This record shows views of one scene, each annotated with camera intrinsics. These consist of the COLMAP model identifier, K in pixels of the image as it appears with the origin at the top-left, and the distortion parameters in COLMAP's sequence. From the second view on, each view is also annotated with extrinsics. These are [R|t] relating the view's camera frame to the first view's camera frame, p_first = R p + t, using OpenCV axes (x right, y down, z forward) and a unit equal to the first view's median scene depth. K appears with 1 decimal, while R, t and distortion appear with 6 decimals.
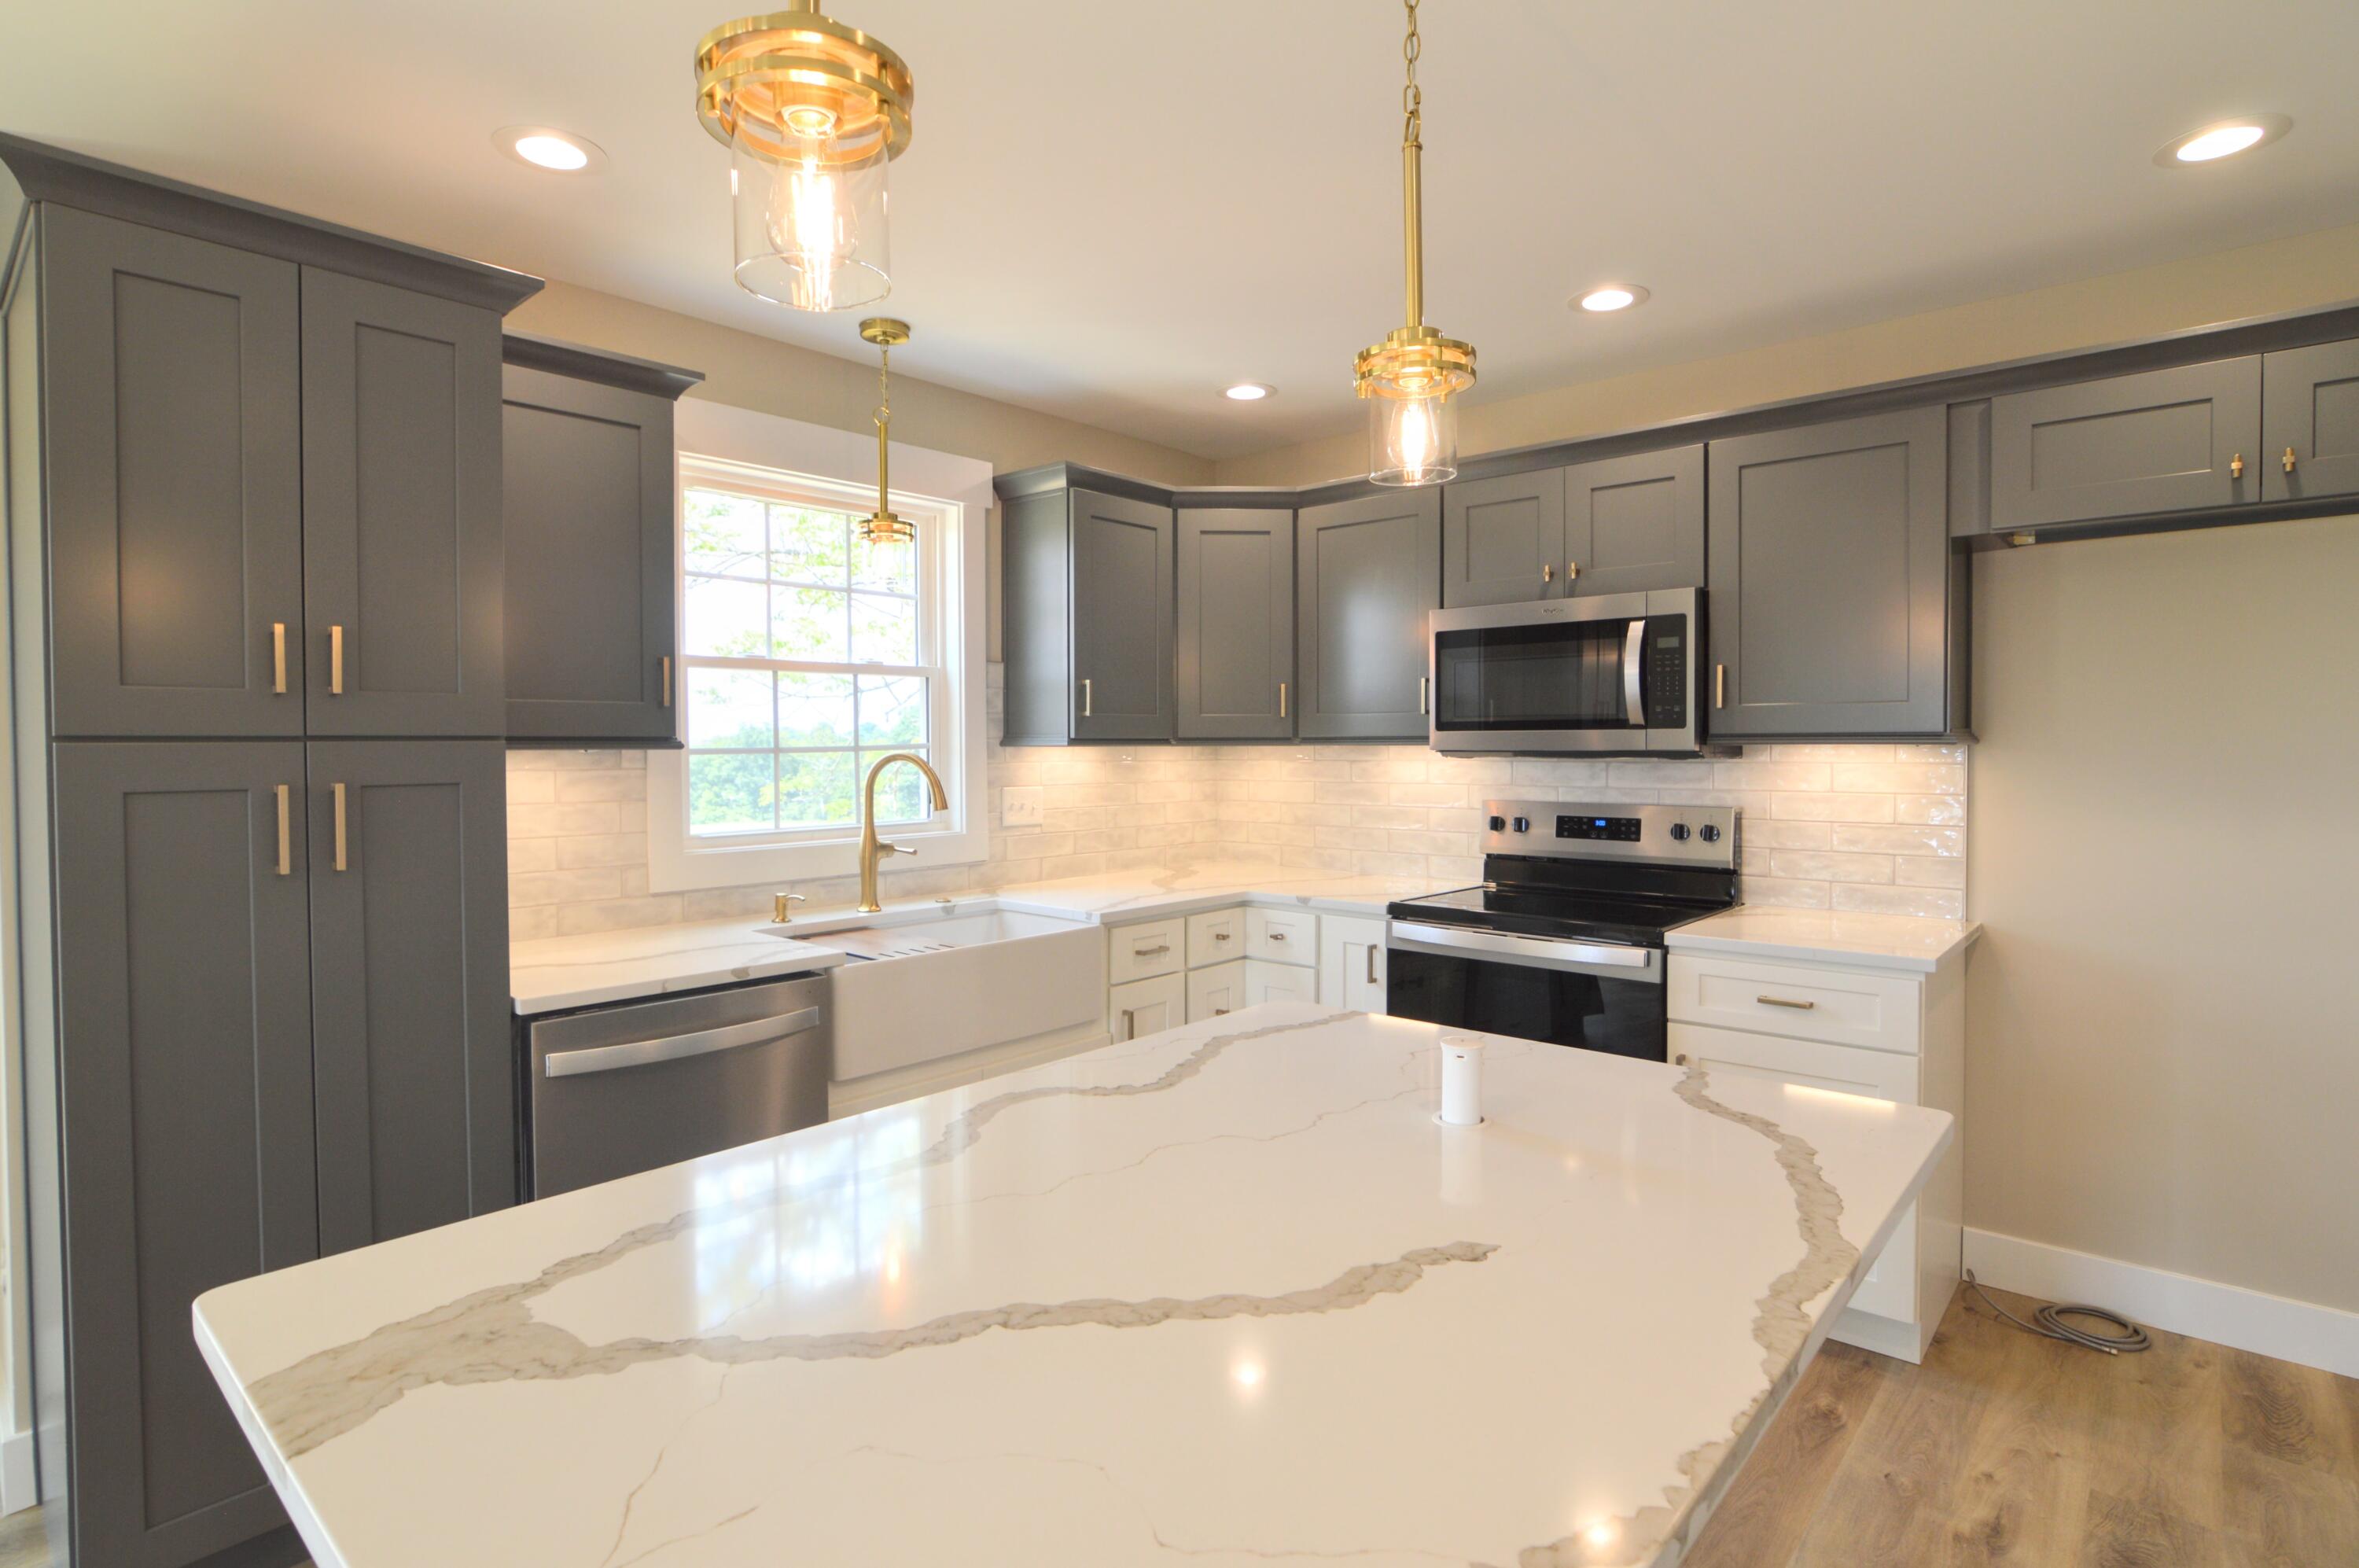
lens RADIAL K [[1183.0, 0, 1167.3], [0, 1183.0, 779.7], [0, 0, 1]] dist [-0.025831, 0.005231]
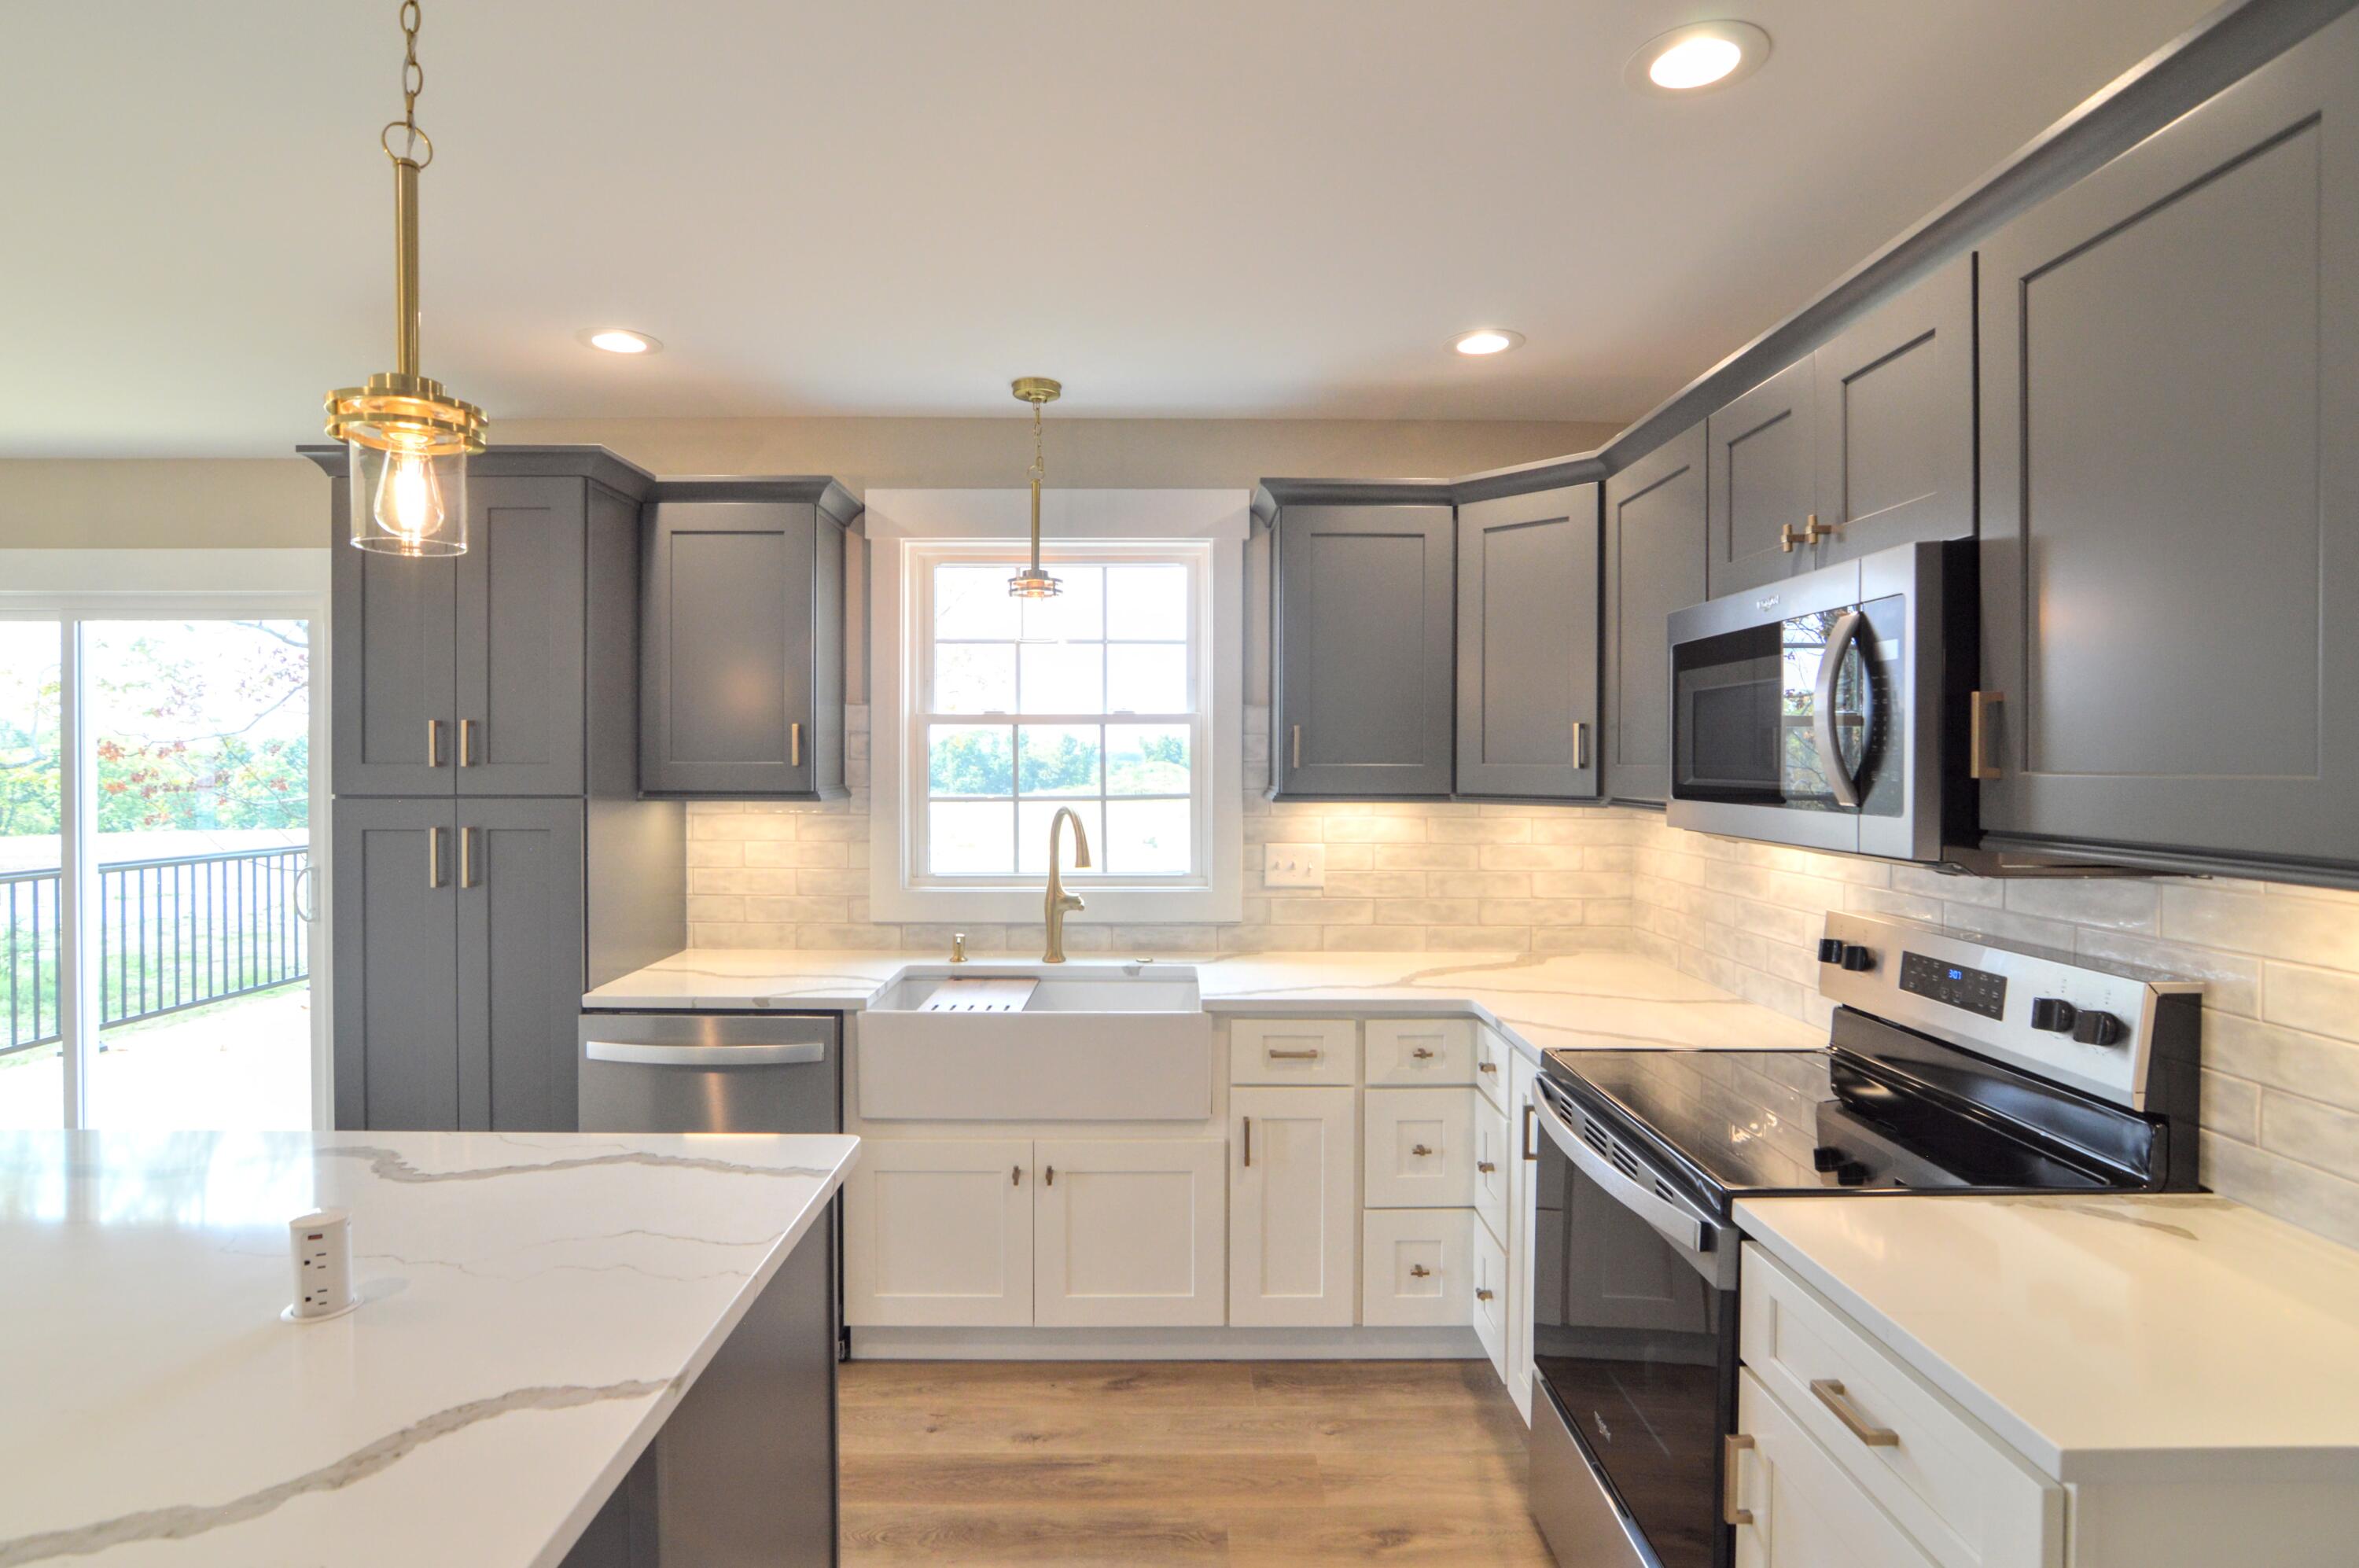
lens RADIAL K [[1183.0, 0, 1172.2], [0, 1183.0, 773.9], [0, 0, 1]] dist [-0.025831, 0.005231]
pose [[0.671125, 0.014838, -0.741195, 0.544856], [-0.027335, 0.999615, -0.004739, -0.045718], [0.740840, 0.023441, 0.671273, 0.378623]]
